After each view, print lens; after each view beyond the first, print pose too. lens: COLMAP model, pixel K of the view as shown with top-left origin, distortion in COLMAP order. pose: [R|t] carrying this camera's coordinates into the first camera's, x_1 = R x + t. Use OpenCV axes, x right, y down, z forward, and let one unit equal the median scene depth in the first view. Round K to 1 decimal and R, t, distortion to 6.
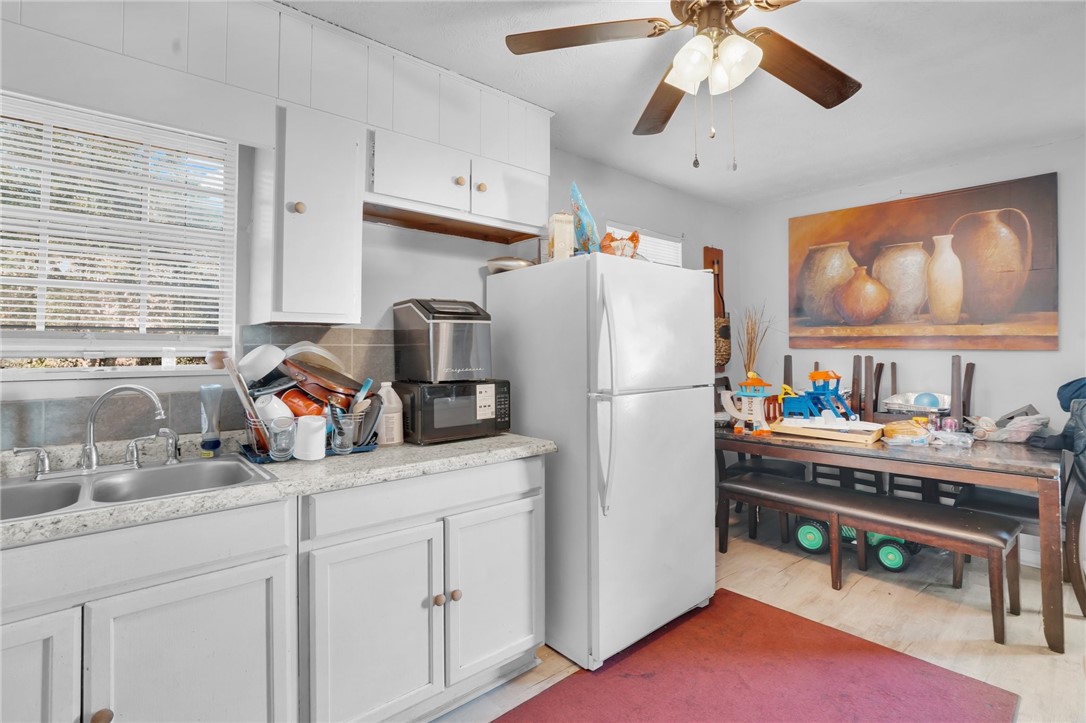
lens RADIAL K [[506.5, 0, 545.4], [0, 506.5, 353.2], [0, 0, 1]] dist [0.004456, 0.000661]
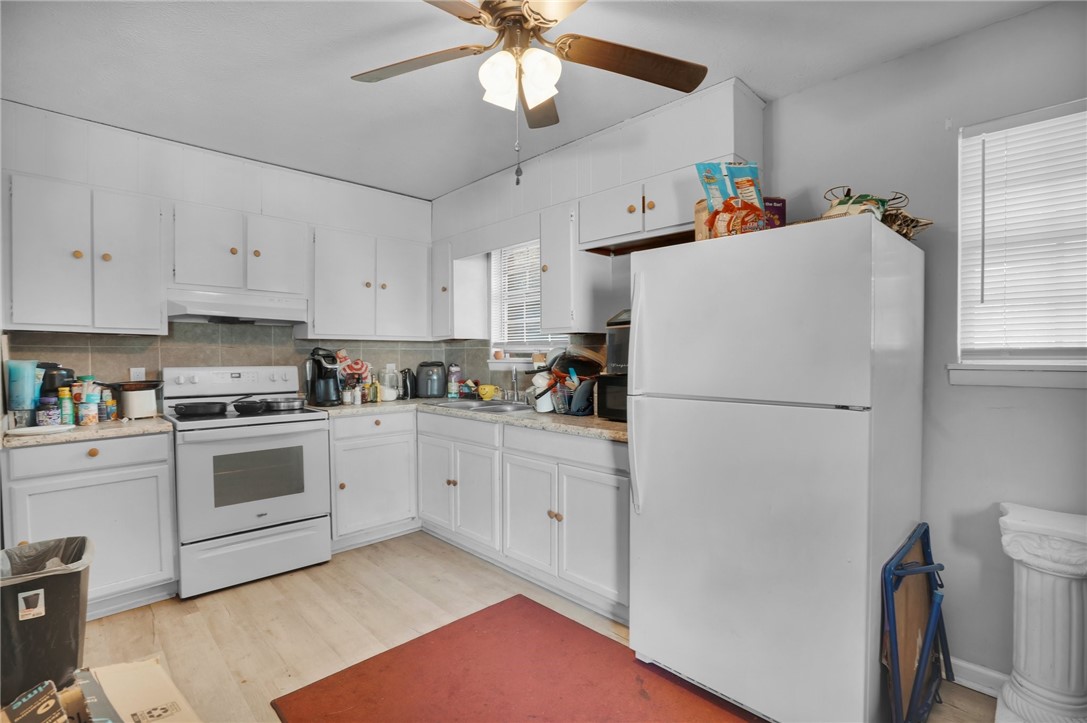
lens RADIAL K [[507.0, 0, 546.1], [0, 507.0, 362.6], [0, 0, 1]] dist [0.004456, 0.000661]
pose [[0.063434, 0.028833, -0.997569, 1.153494], [0.014209, 0.999455, 0.029791, -0.013295], [0.997885, -0.016064, 0.062990, 0.794476]]
